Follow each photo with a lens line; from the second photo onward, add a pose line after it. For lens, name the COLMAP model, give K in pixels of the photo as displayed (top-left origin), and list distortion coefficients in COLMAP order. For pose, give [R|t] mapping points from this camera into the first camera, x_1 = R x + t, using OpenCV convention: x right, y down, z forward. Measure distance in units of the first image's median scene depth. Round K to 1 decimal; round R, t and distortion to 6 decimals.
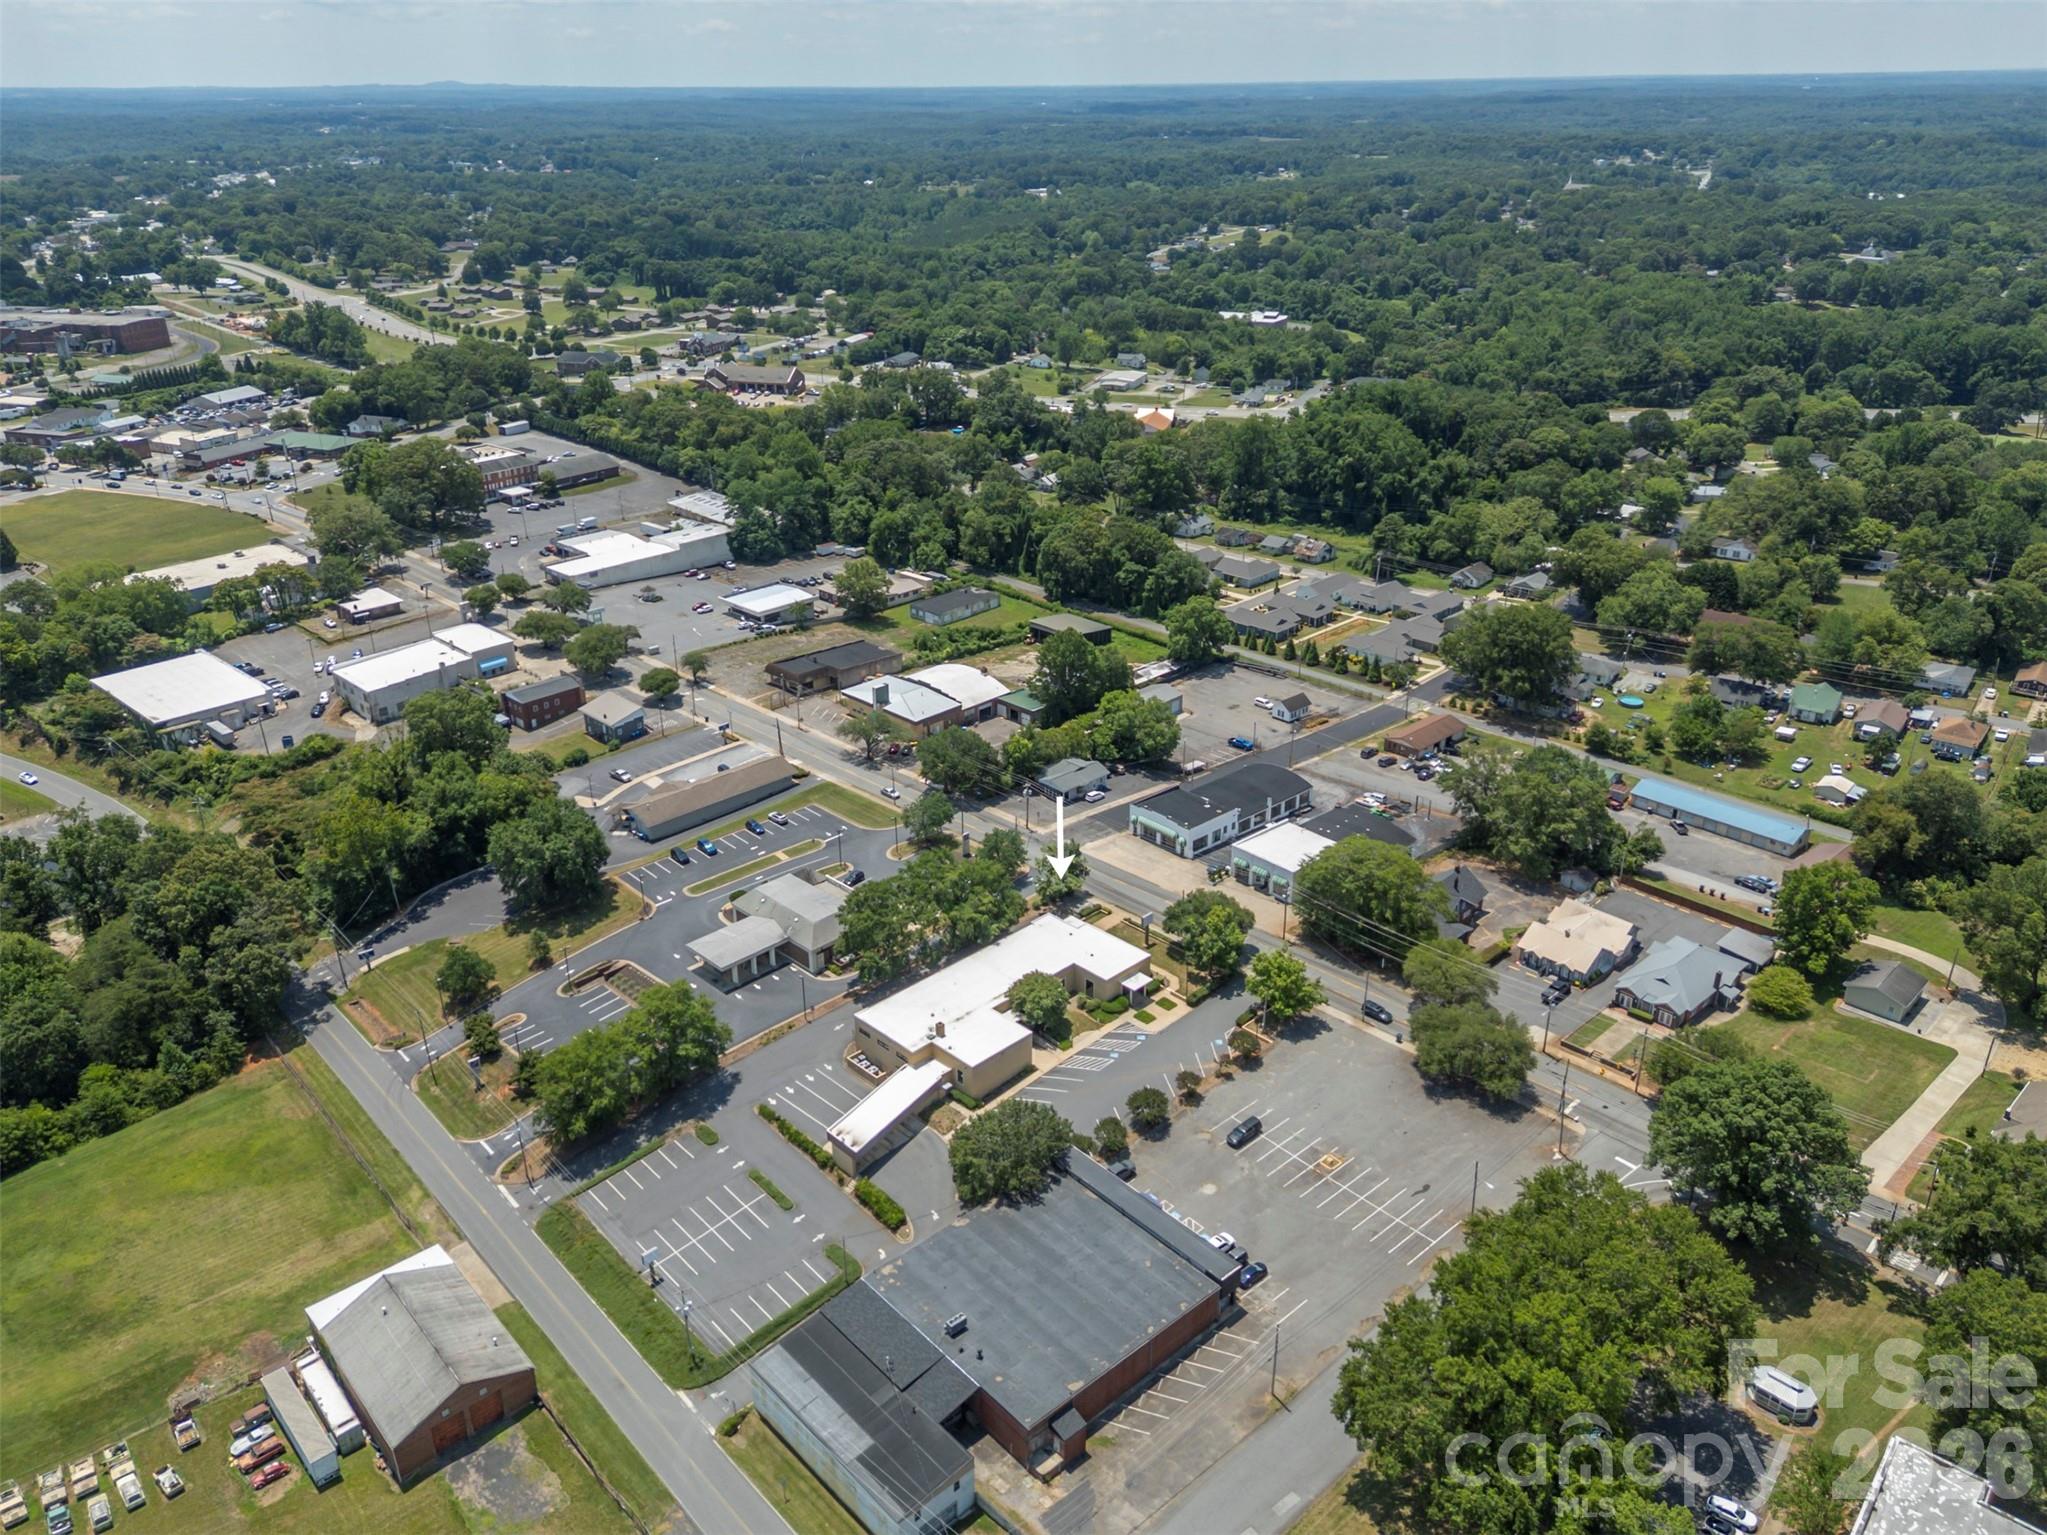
lens RADIAL K [[1502.7, 0, 1023.5], [0, 1502.7, 767.5], [0, 0, 1]] dist [0.085840, -0.091983]
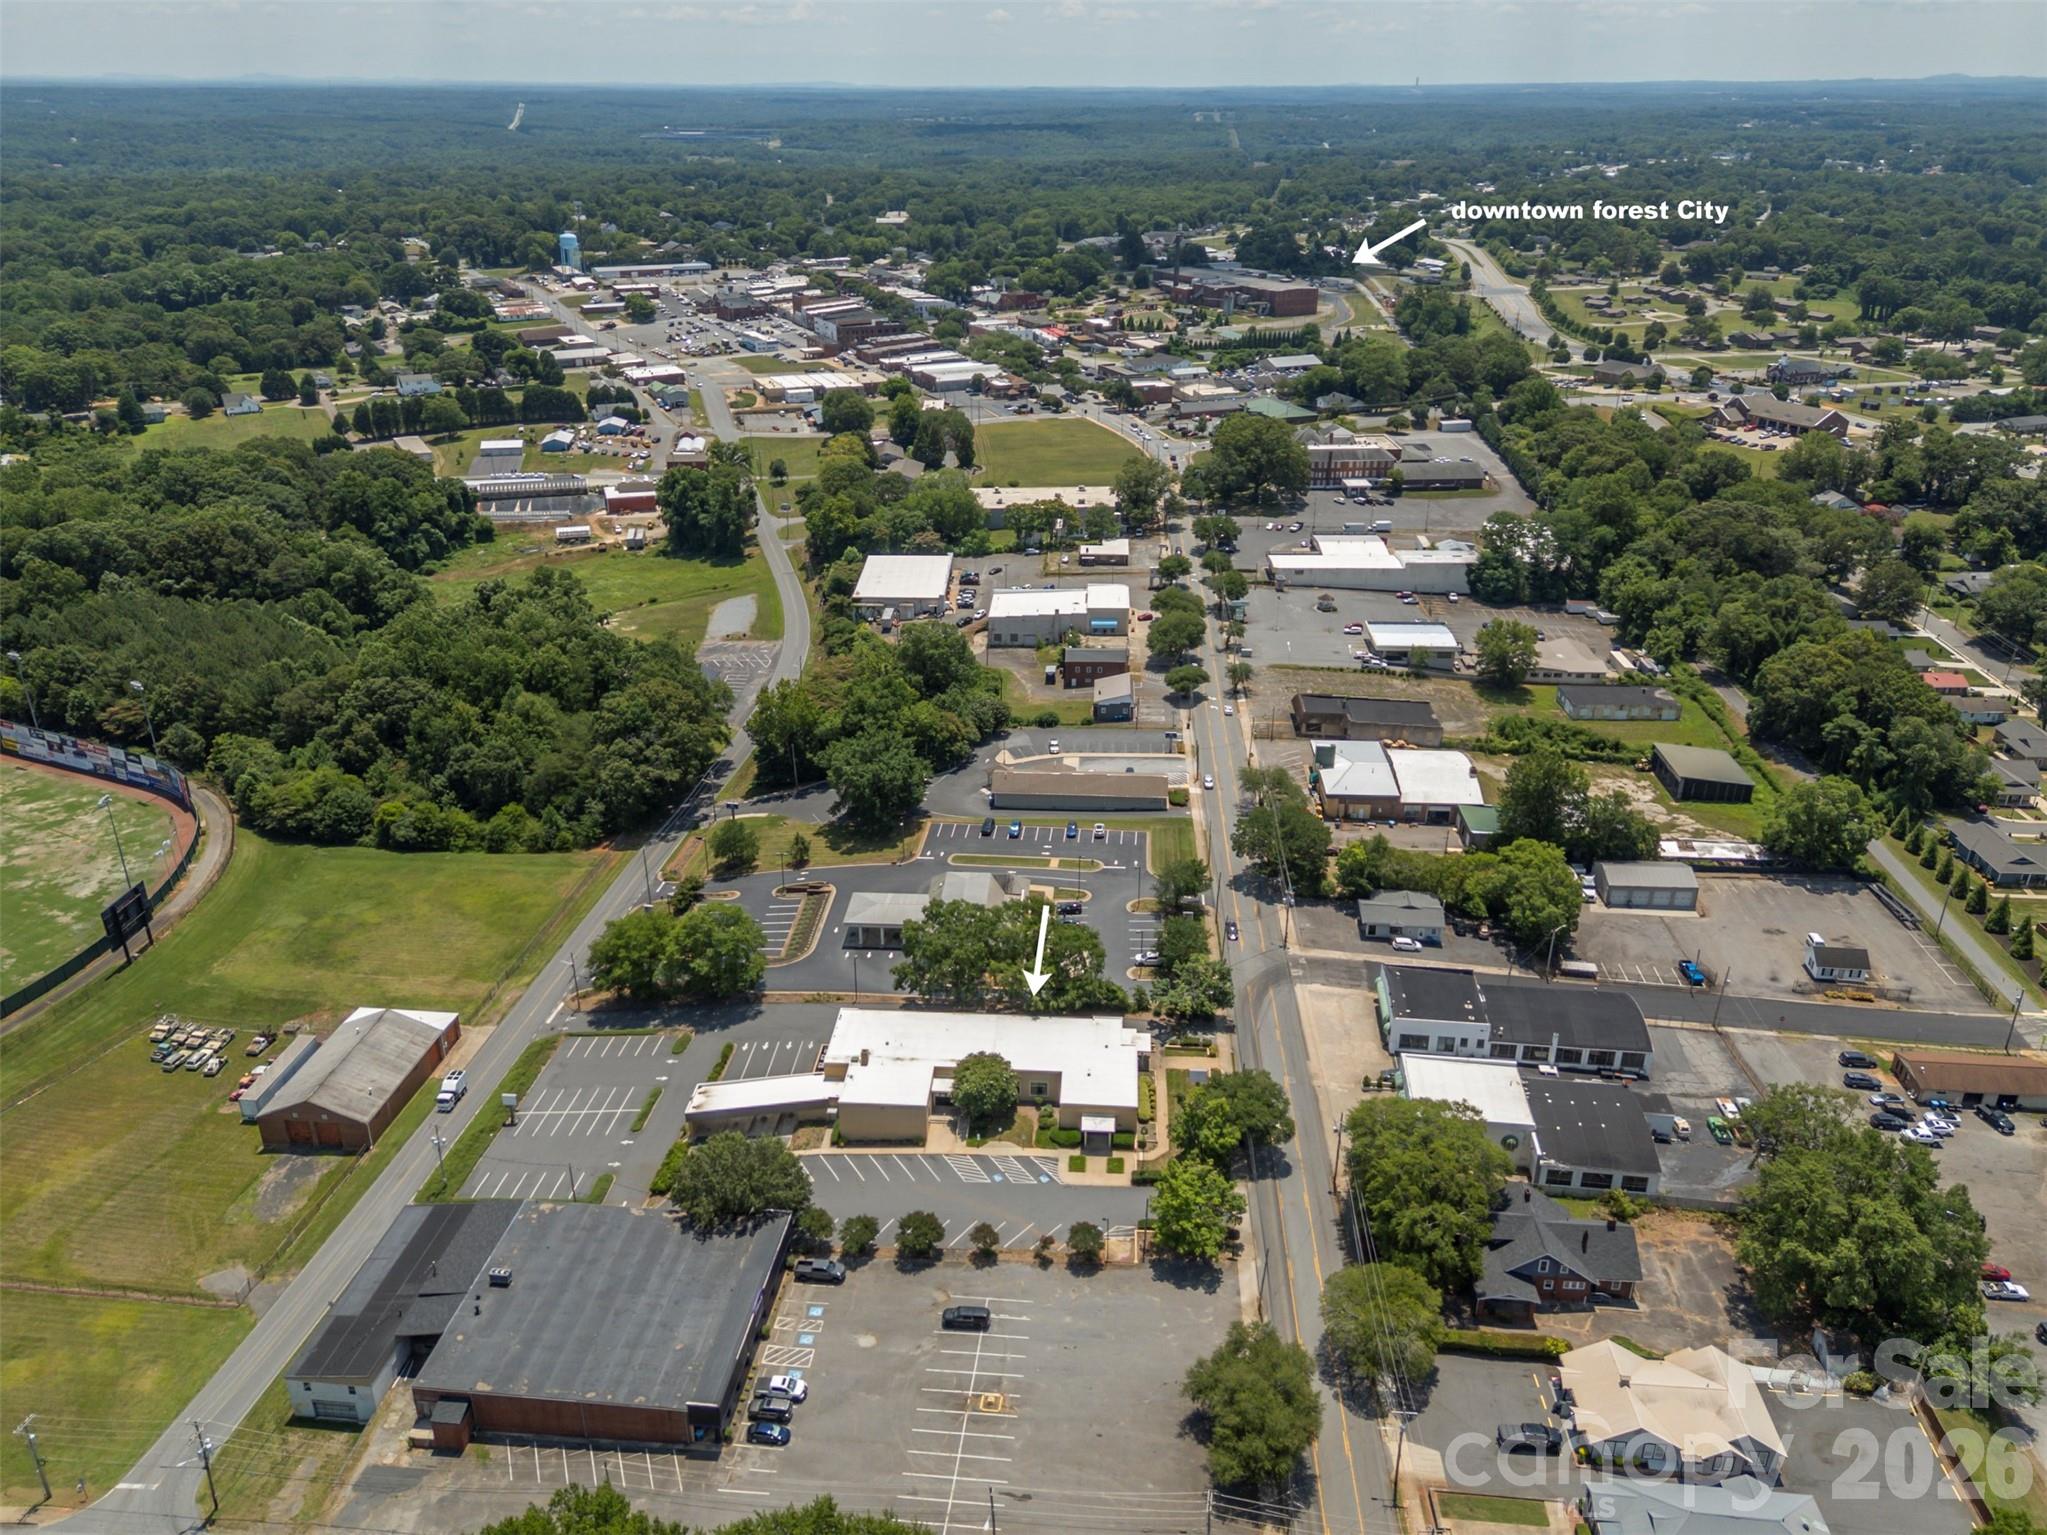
lens RADIAL K [[1503.4, 0, 1006.4], [0, 1503.4, 750.2], [0, 0, 1]] dist [0.090132, -0.096139]
pose [[0.655836, 0.308519, -0.688981, 0.439565], [-0.313117, 0.941637, 0.123602, -0.113793], [0.686904, 0.134669, 0.714162, 0.253753]]
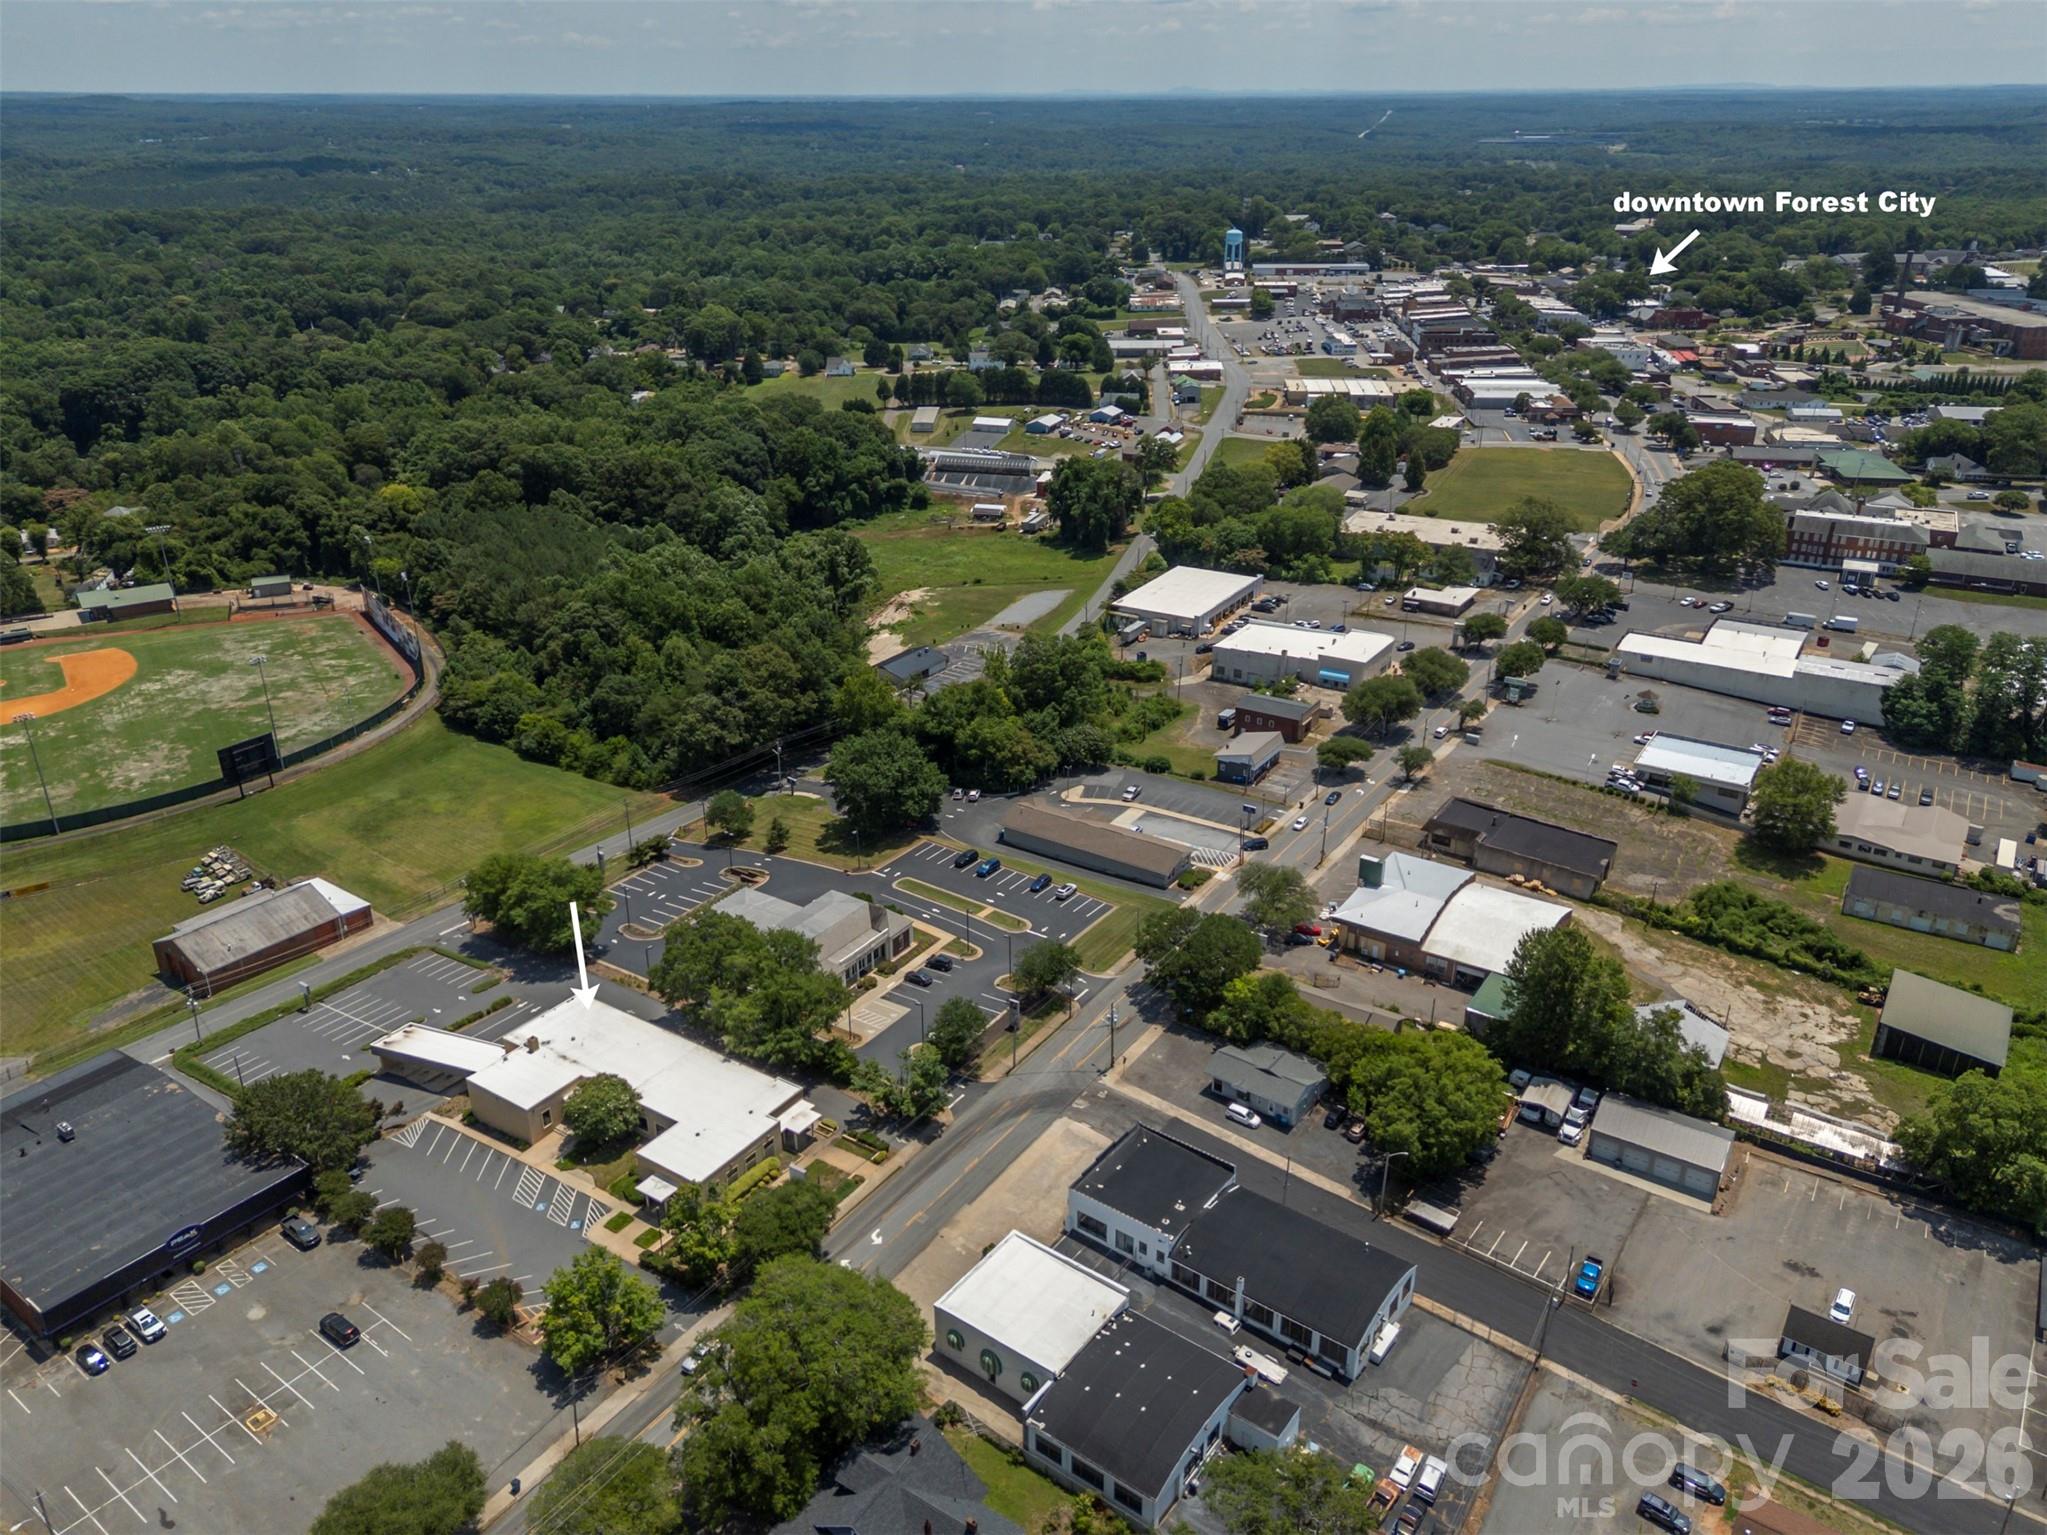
lens RADIAL K [[1503.4, 0, 1006.4], [0, 1503.4, 750.2], [0, 0, 1]] dist [0.090132, -0.096139]
pose [[0.188054, 0.394716, -0.899353, 0.550408], [-0.401116, 0.866709, 0.296516, -0.268051], [0.896516, 0.304984, 0.321315, 0.658018]]
